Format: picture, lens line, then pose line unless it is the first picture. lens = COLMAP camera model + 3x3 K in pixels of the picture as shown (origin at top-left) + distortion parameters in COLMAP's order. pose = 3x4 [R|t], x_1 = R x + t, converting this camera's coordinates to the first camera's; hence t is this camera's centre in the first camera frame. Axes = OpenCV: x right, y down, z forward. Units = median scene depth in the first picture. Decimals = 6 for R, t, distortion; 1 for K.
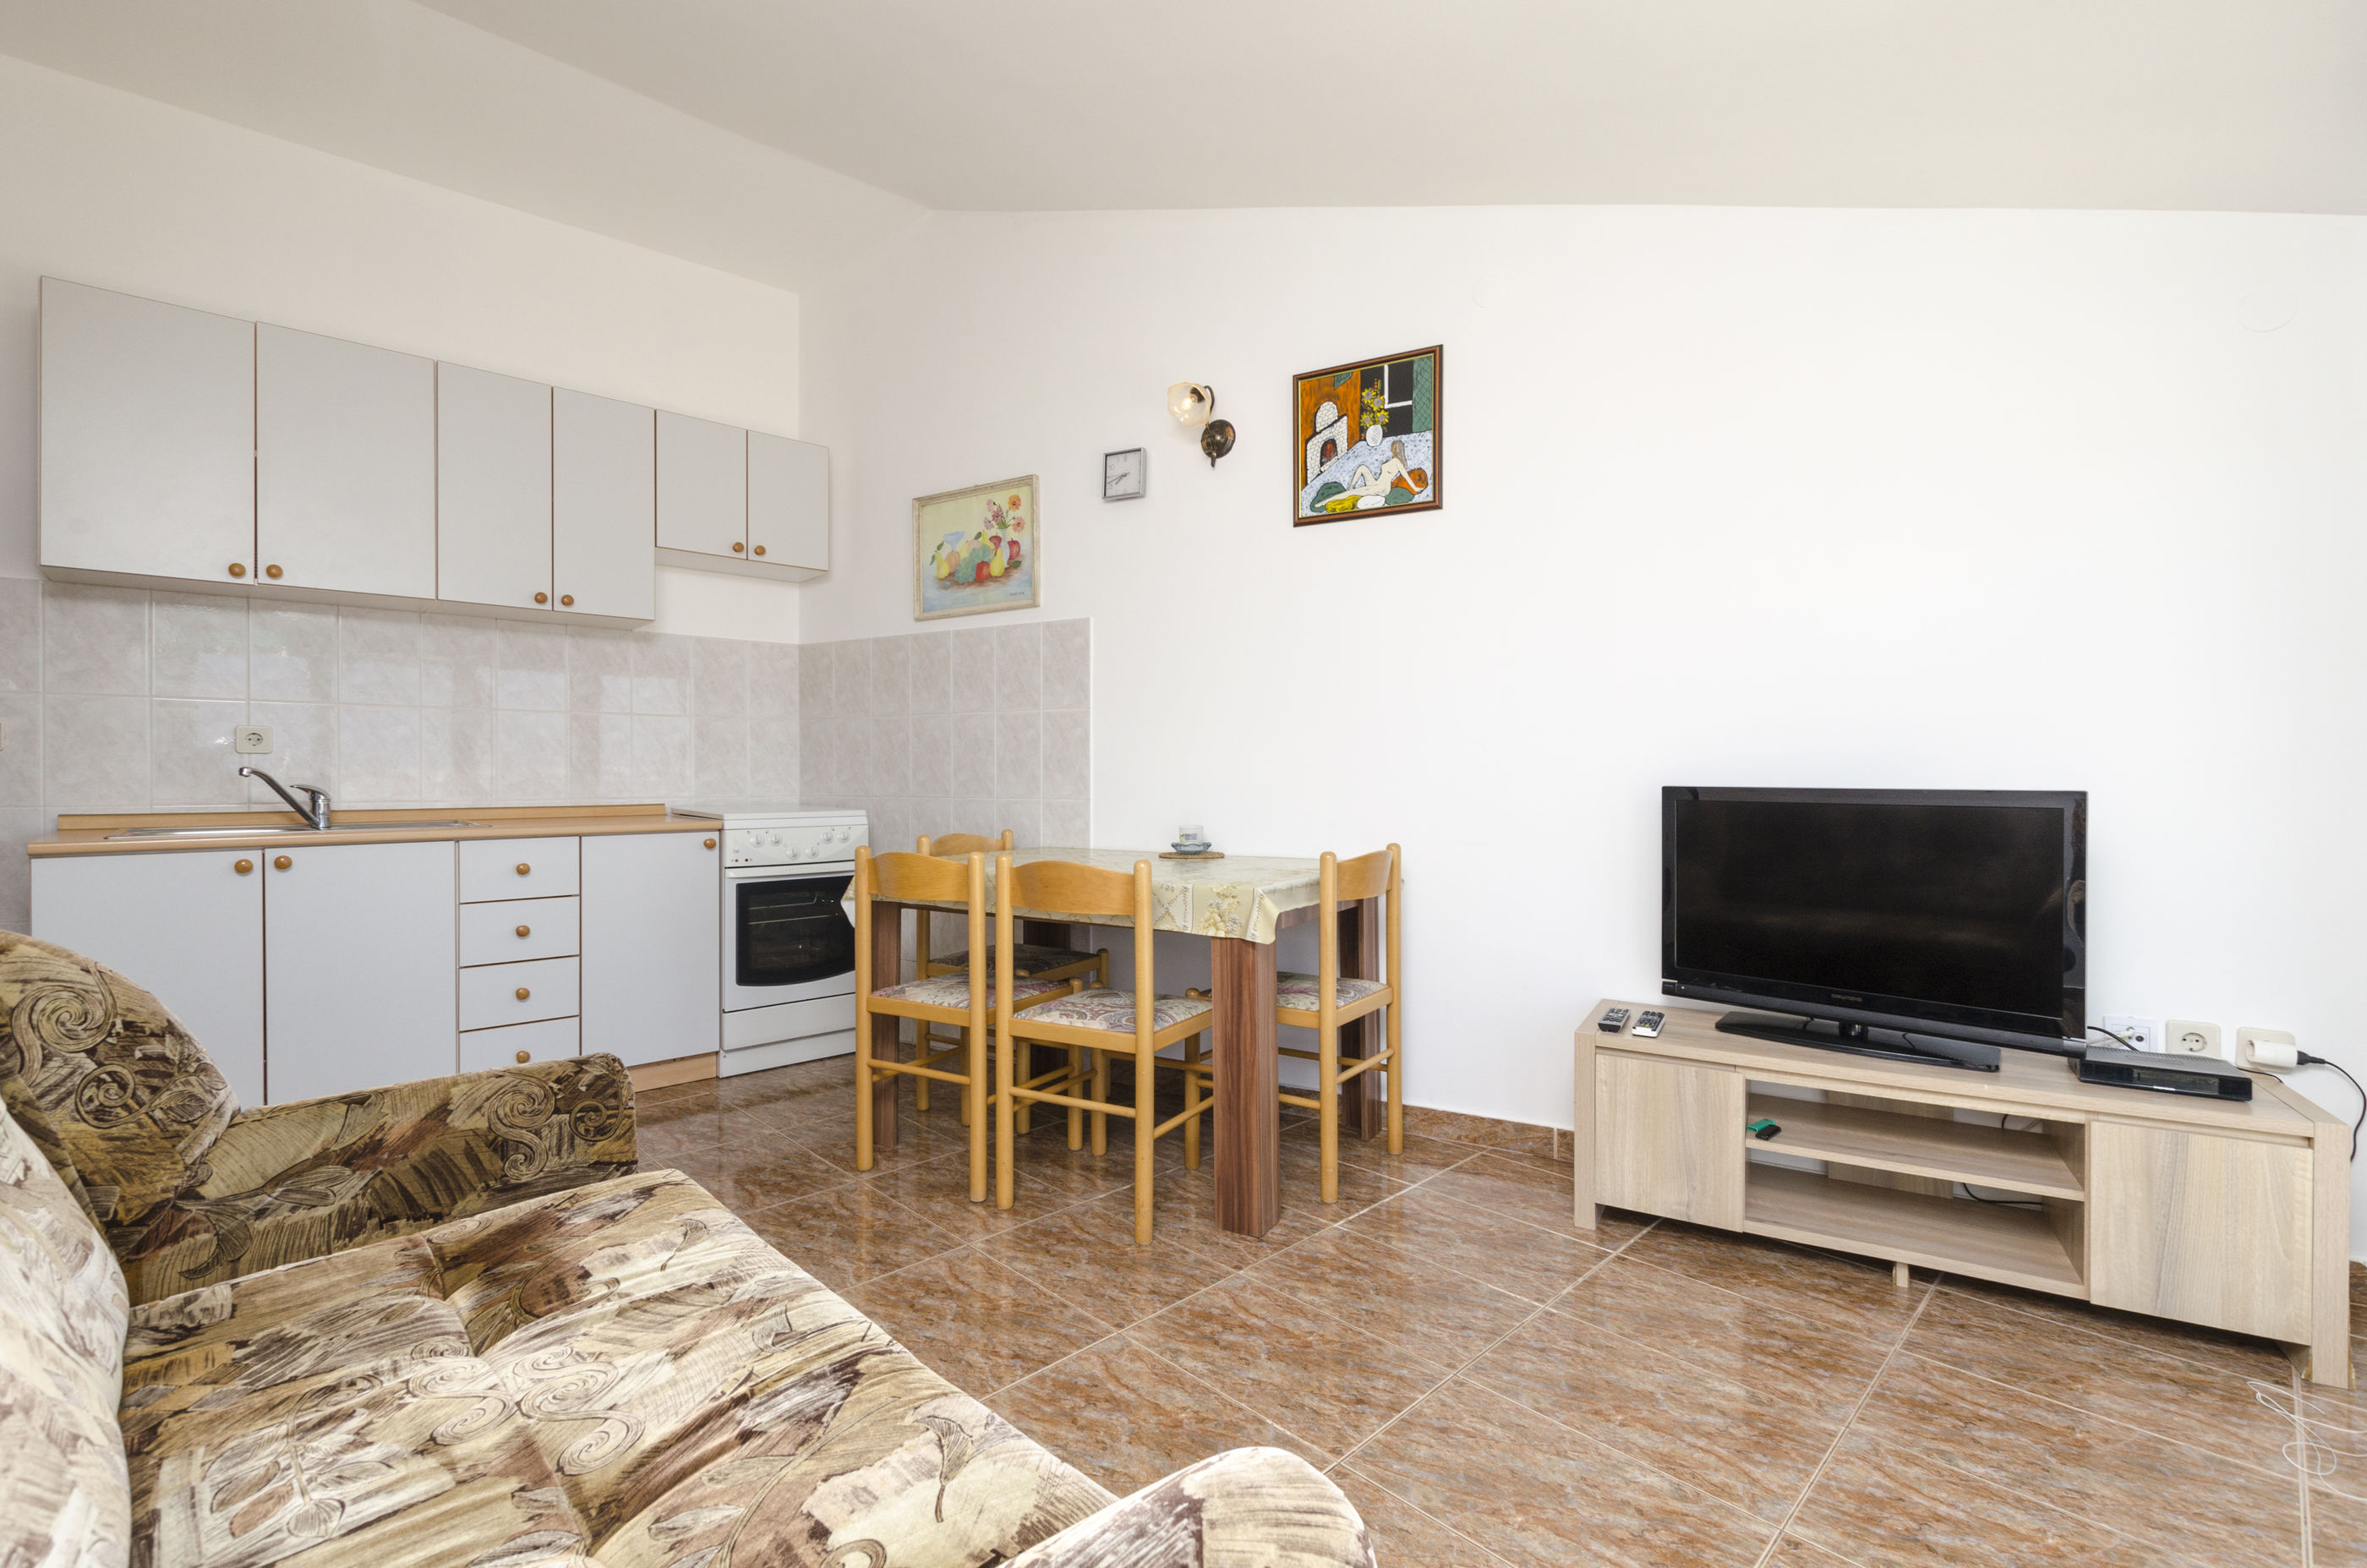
lens RADIAL K [[1045.8, 0, 1191.6], [0, 1045.8, 776.6], [0, 0, 1]] dist [0.012928, -0.004135]
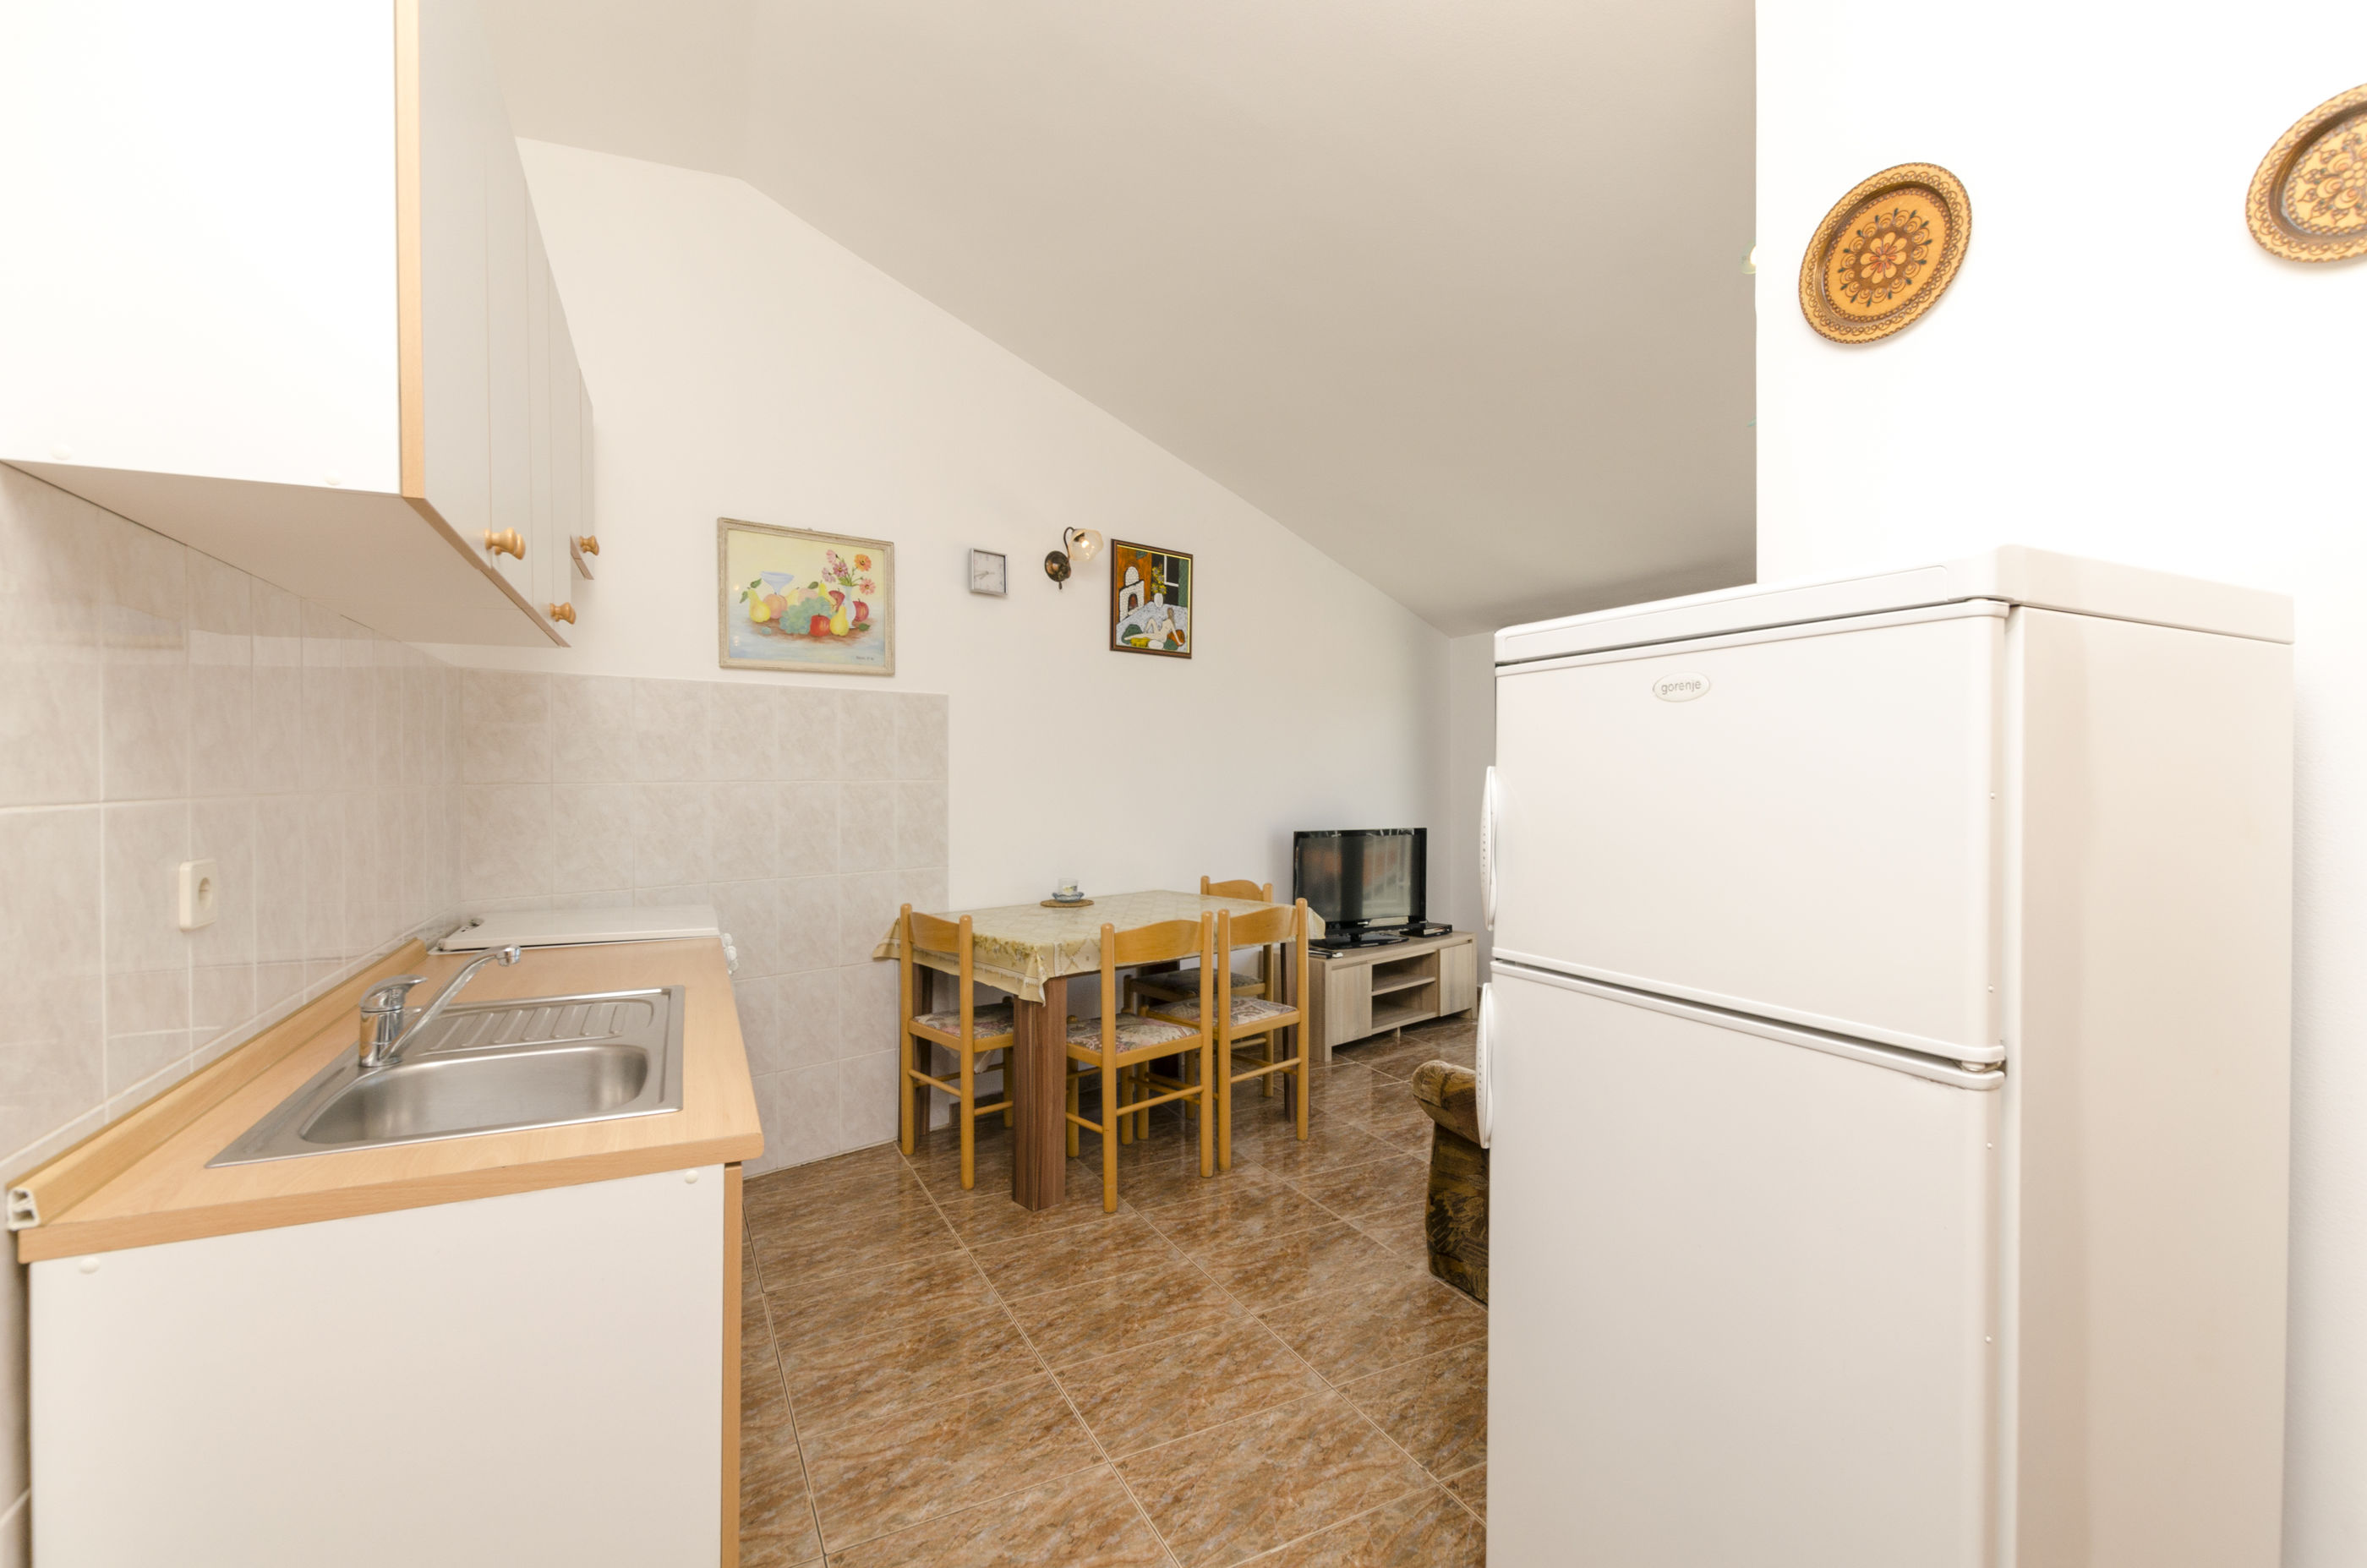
lens RADIAL K [[1045.8, 0, 1180.4], [0, 1045.8, 777.0], [0, 0, 1]] dist [0.012928, -0.004135]
pose [[0.296056, -0.006121, 0.955151, -1.173698], [0.002940, 0.999981, 0.005497, -0.082720], [-0.955166, 0.001181, 0.296068, 0.517572]]
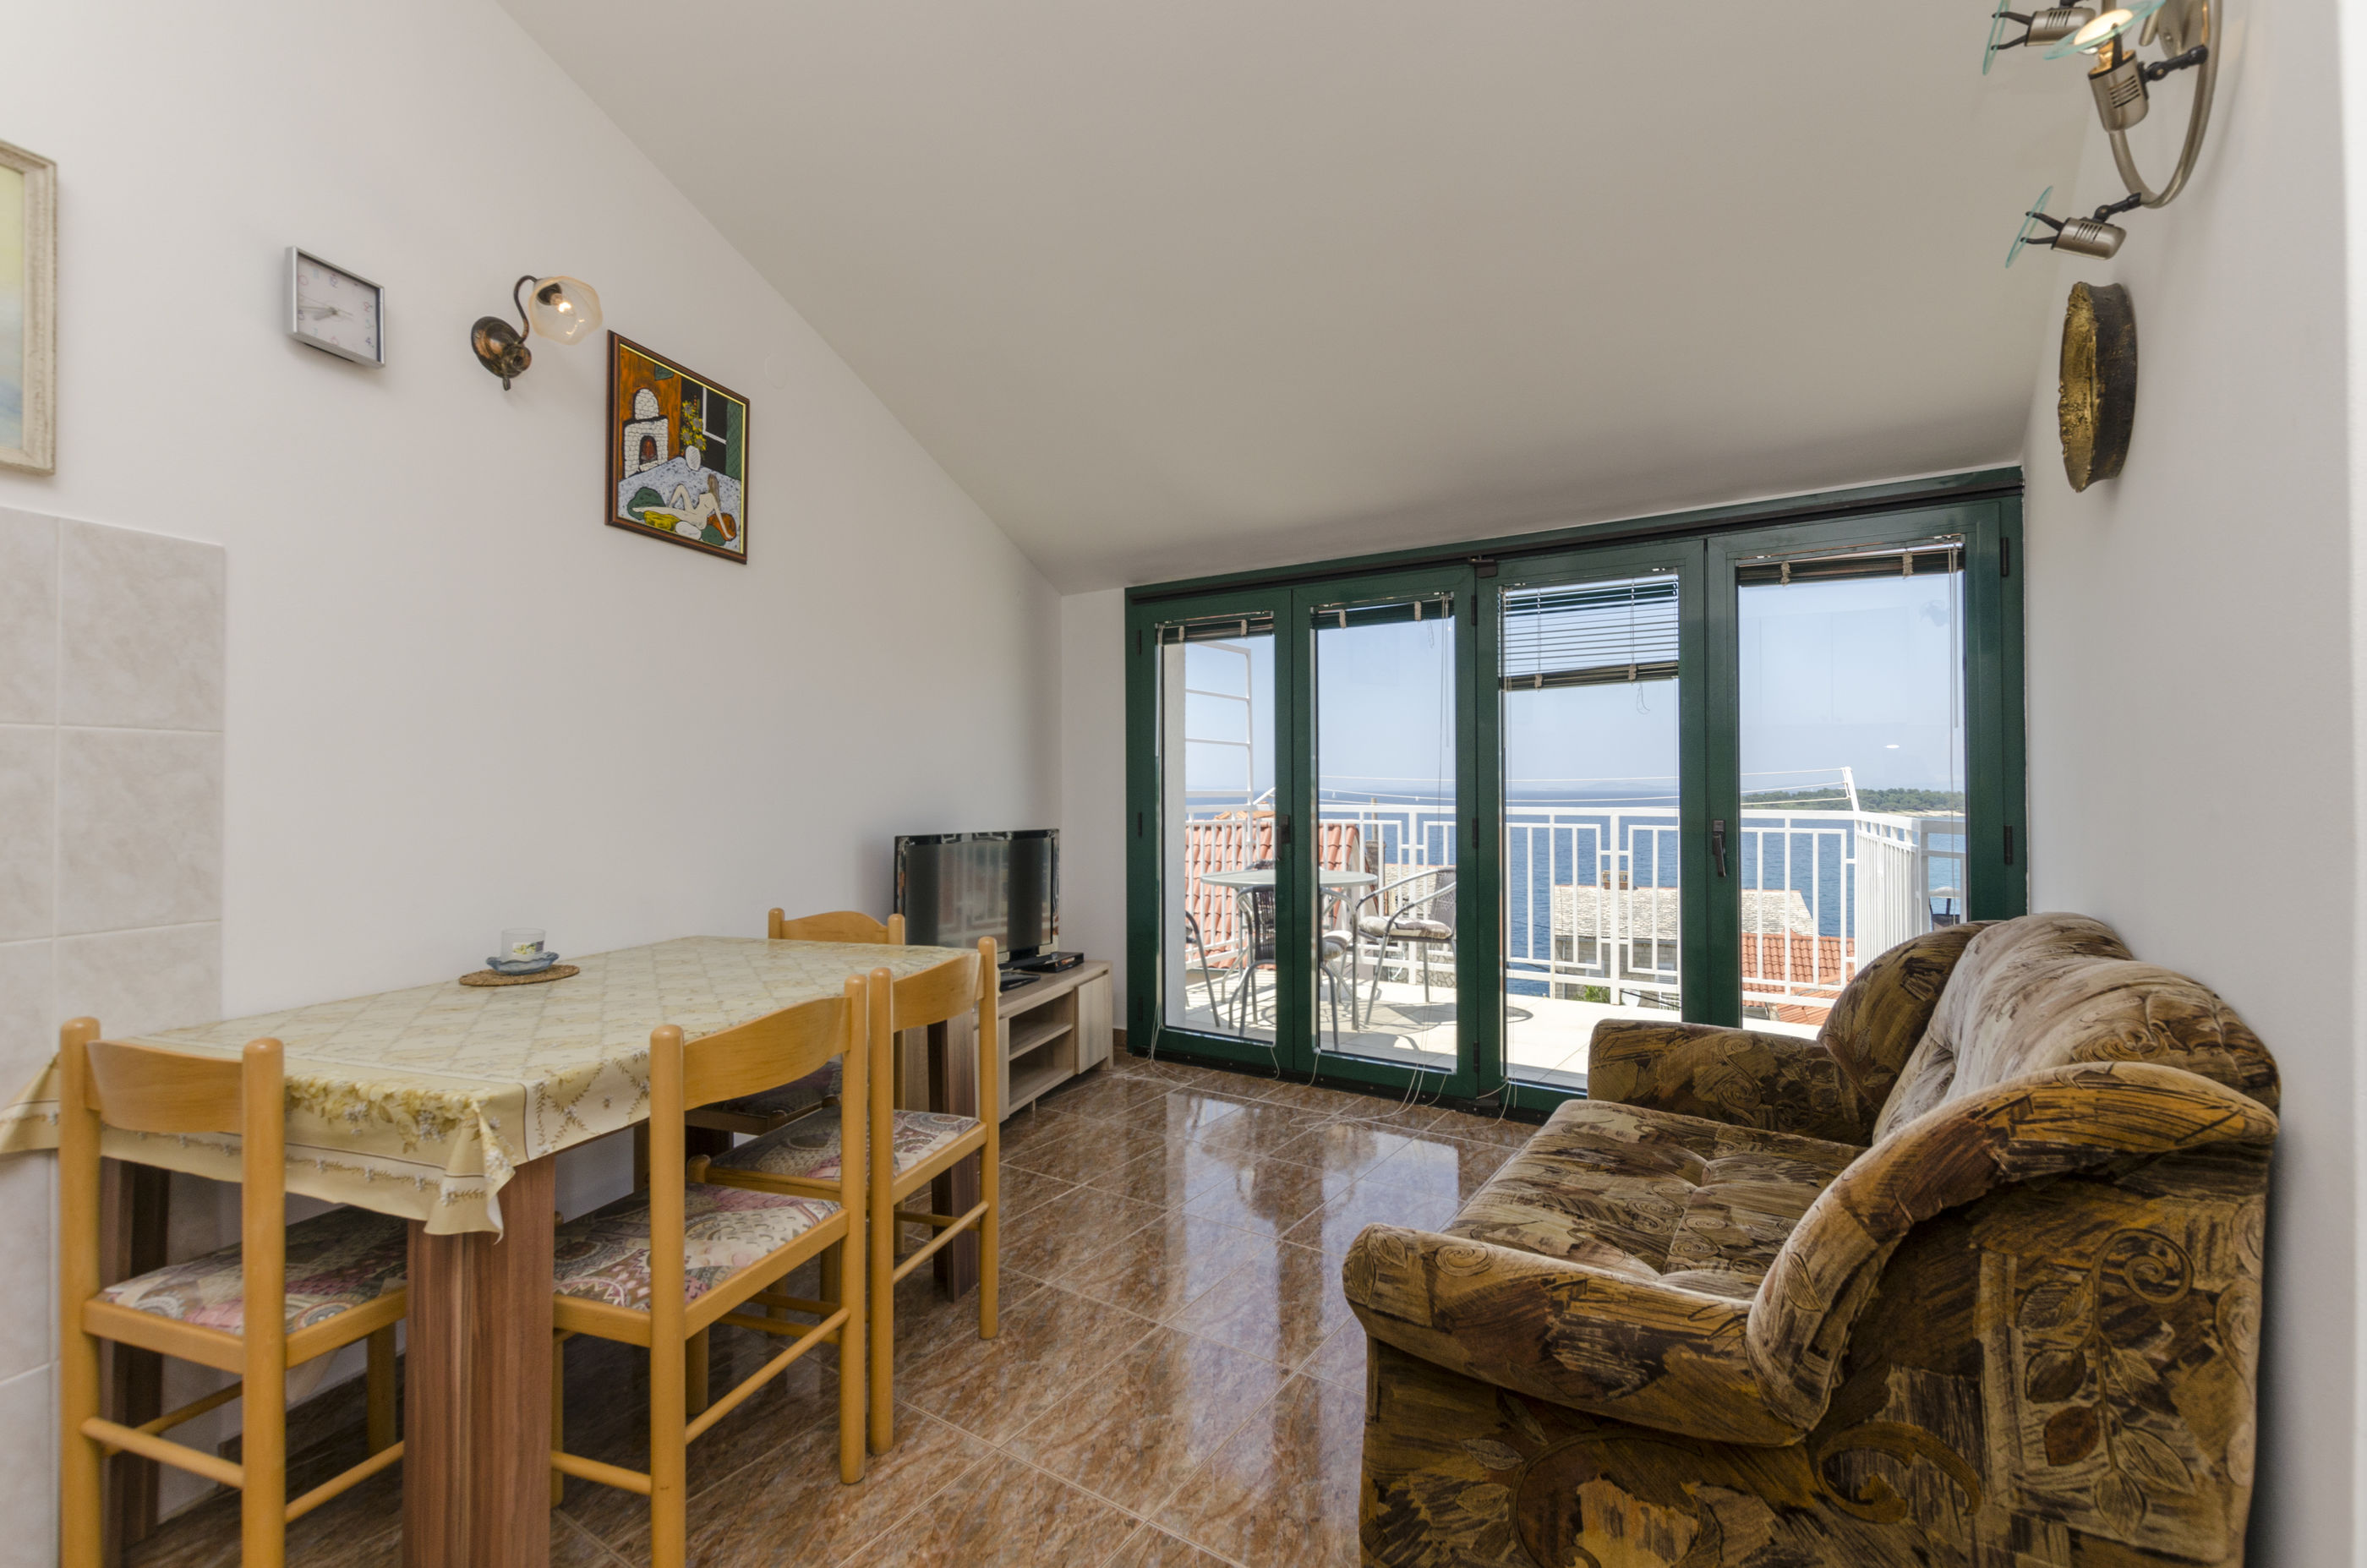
lens RADIAL K [[1045.8, 0, 1185.9], [0, 1045.8, 777.6], [0, 0, 1]] dist [0.012928, -0.004135]
pose [[-0.199961, 0.008256, 0.979769, -0.753028], [0.003729, 0.999964, -0.007666, -0.043770], [-0.979797, 0.002120, -0.199985, 0.740568]]
